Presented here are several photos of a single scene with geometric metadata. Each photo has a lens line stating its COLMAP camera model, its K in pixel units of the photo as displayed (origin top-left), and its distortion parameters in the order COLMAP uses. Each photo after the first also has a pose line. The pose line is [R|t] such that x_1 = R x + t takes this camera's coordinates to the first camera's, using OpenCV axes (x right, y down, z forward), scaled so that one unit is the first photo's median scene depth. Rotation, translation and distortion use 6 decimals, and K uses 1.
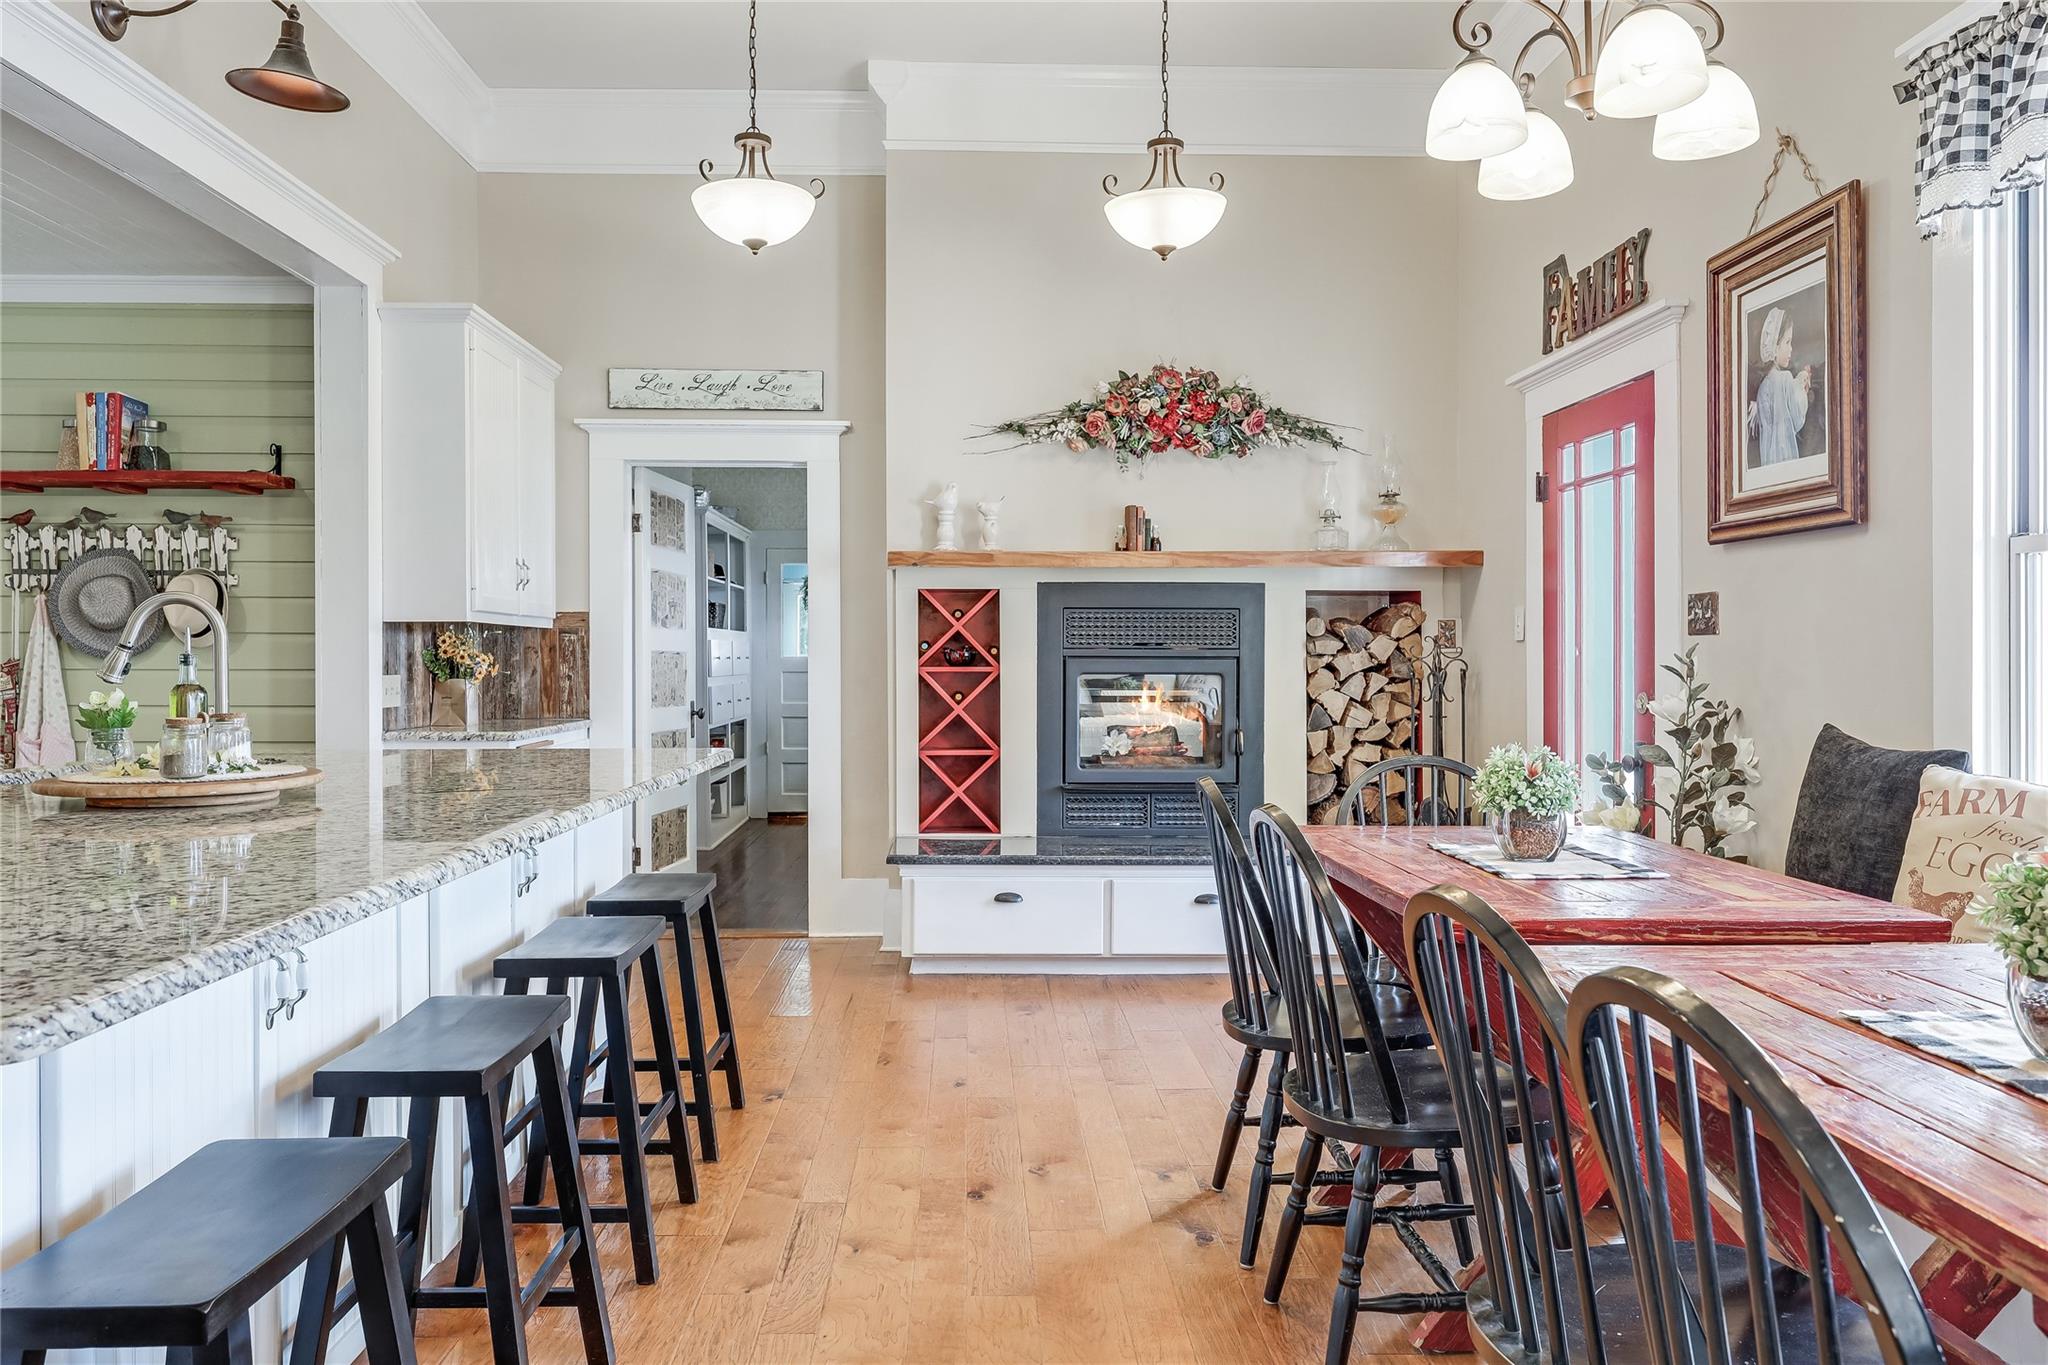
lens RADIAL K [[1427.5, 0, 1009.5], [0, 1427.5, 680.1], [0, 0, 1]] dist [-0.000606, 0.002023]
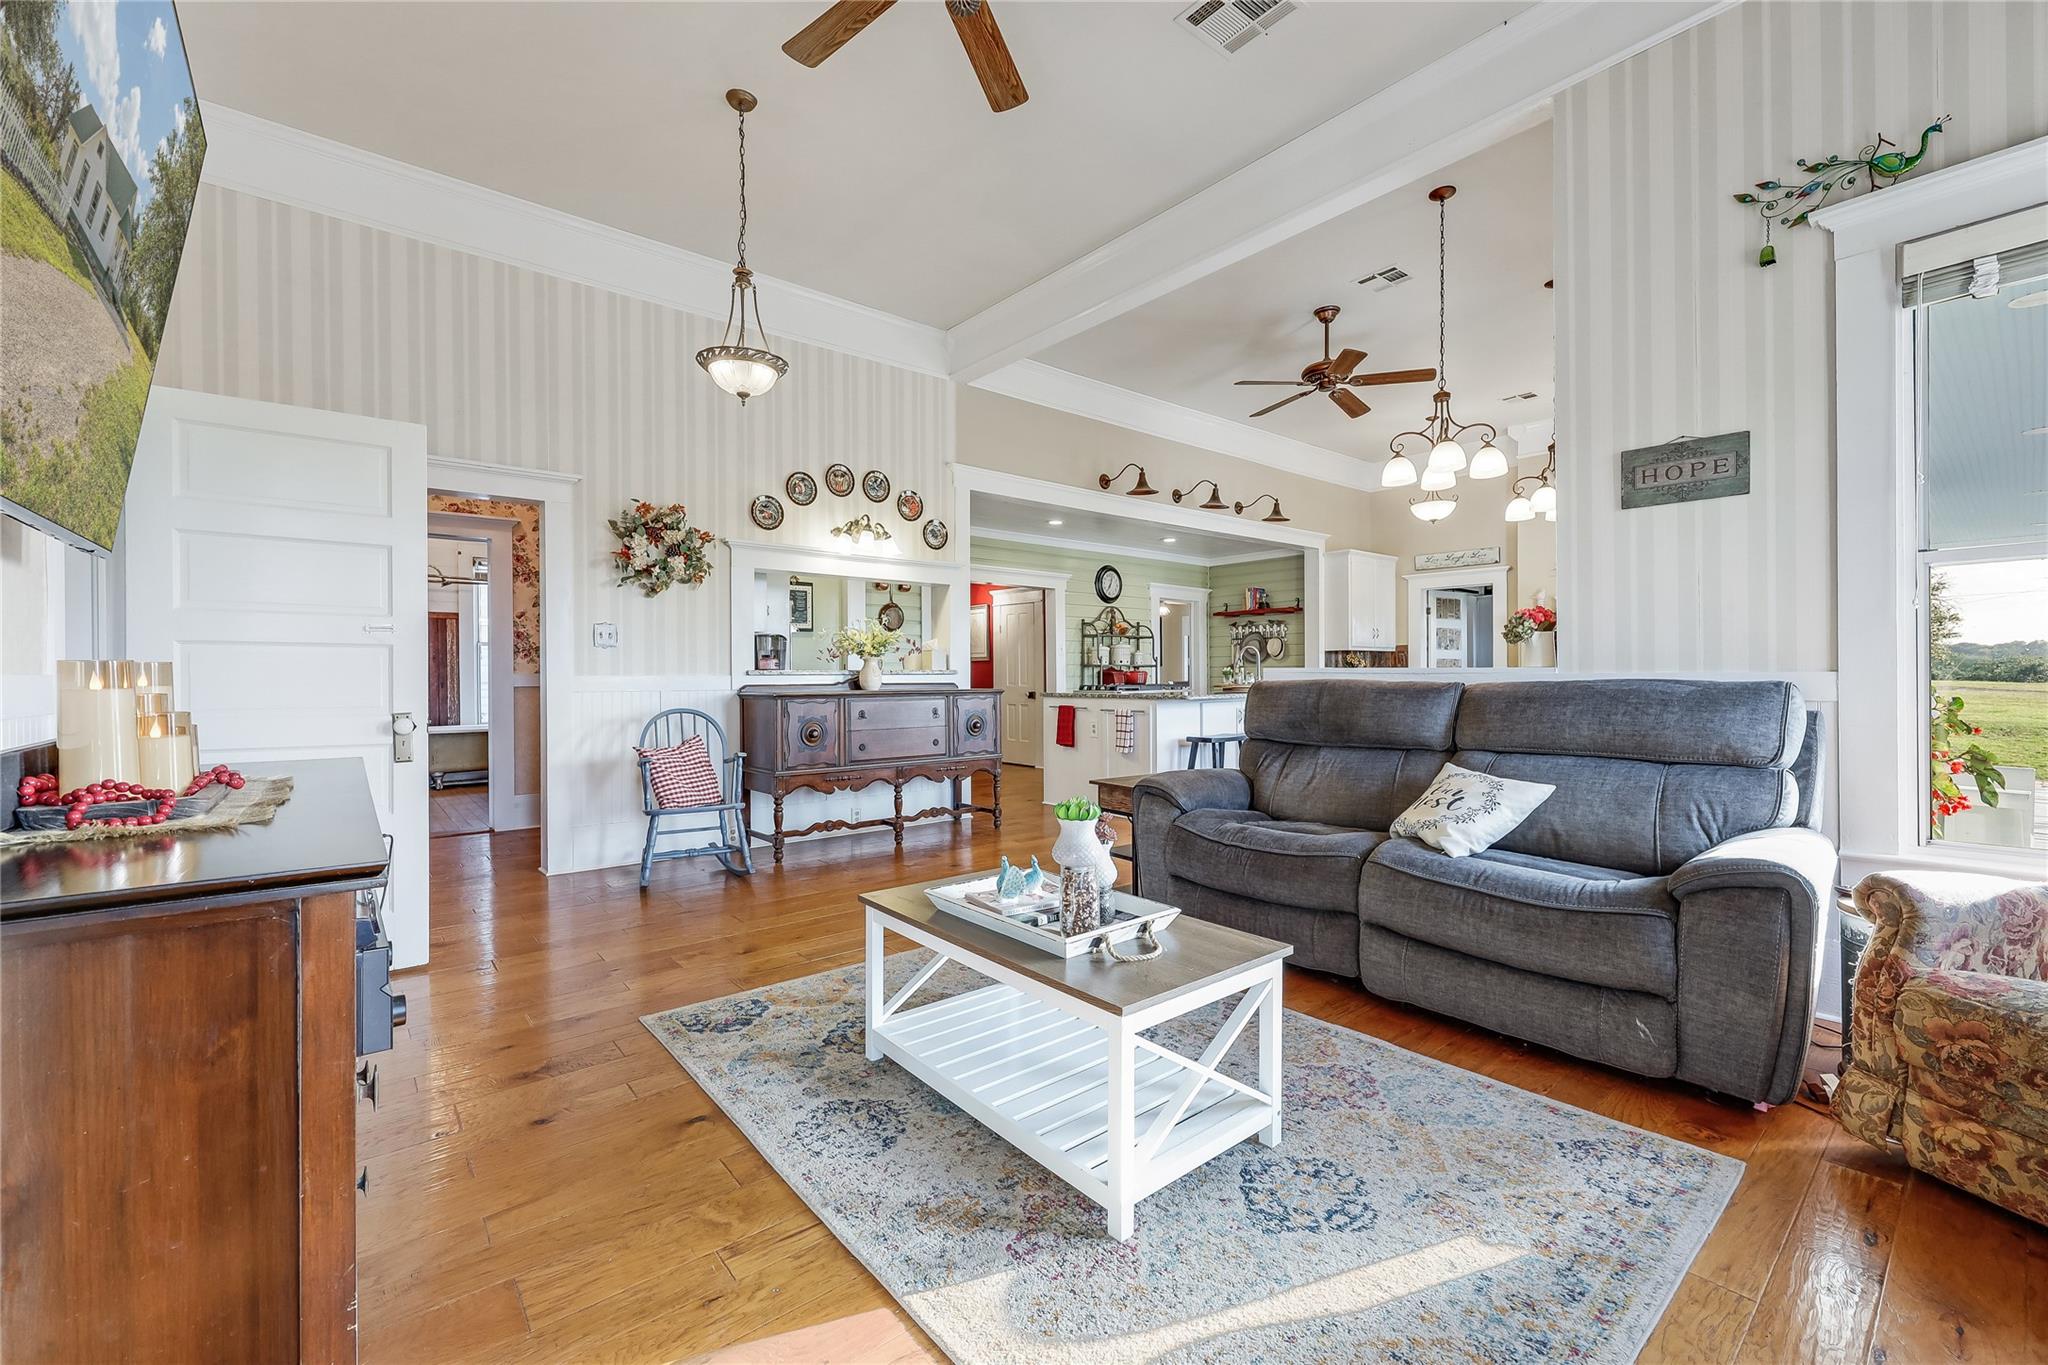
lens RADIAL K [[856.5, 0, 1027.4], [0, 856.5, 679.9], [0, 0, 1]] dist [0.003057, -0.000504]
pose [[0.613495, 0.002197, -0.789695, 0.686033], [-0.005734, 0.999982, -0.001673, 0.031374], [0.789678, 0.005555, 0.613497, -0.721484]]
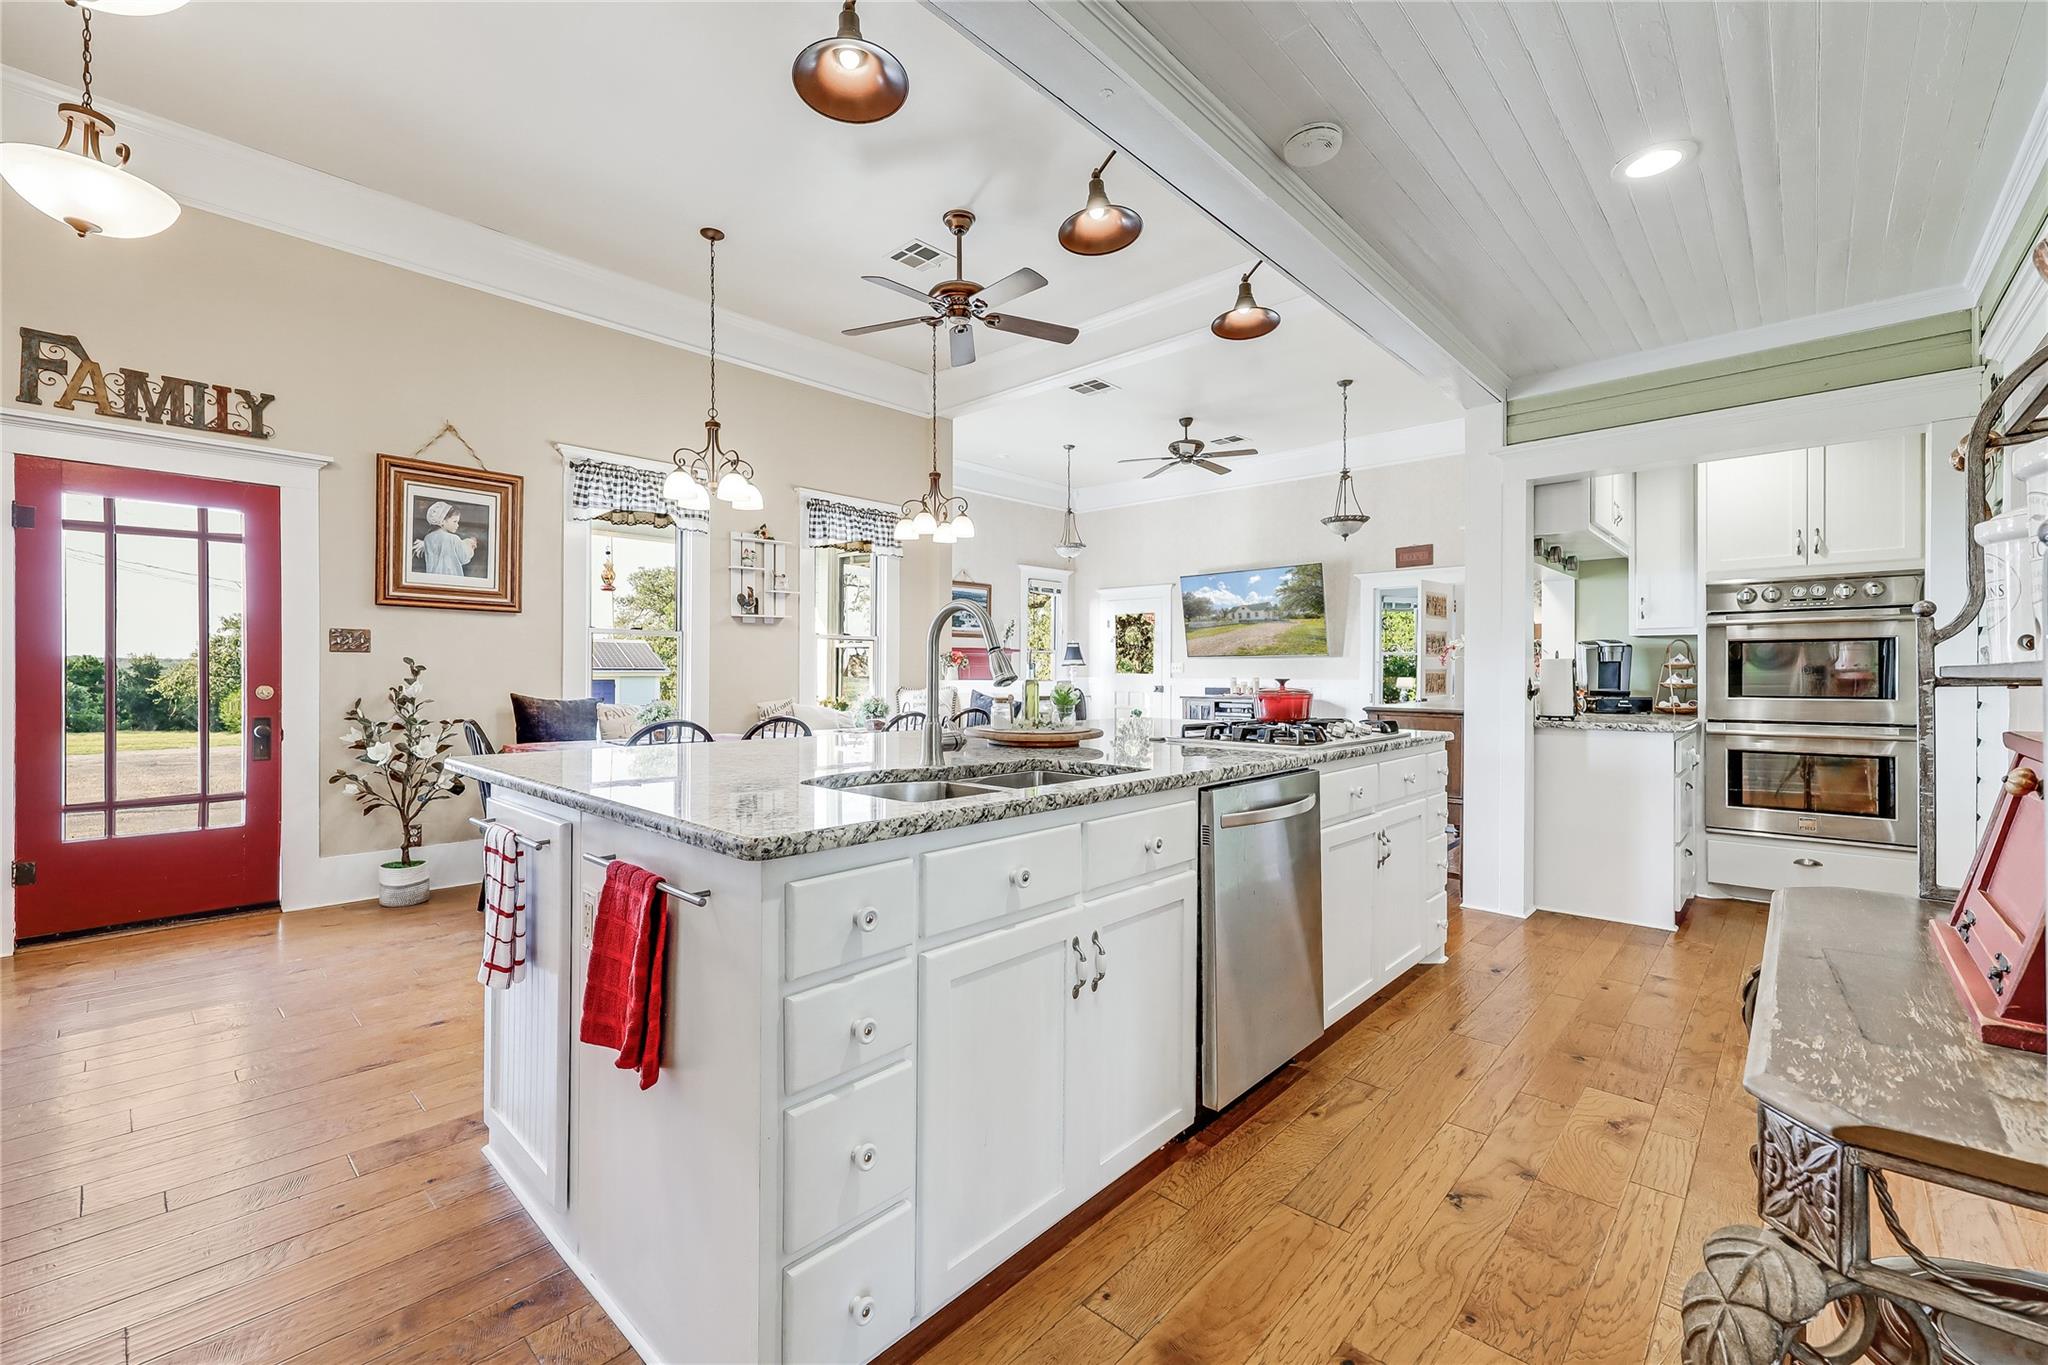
lens RADIAL K [[856.5, 0, 1008.4], [0, 856.5, 671.9], [0, 0, 1]] dist [0.003057, -0.000504]
pose [[-0.706722, -0.001544, 0.707490, -0.693577], [0.007398, 0.999927, 0.009573, -0.008883], [-0.707453, 0.011999, -0.706659, 0.937133]]
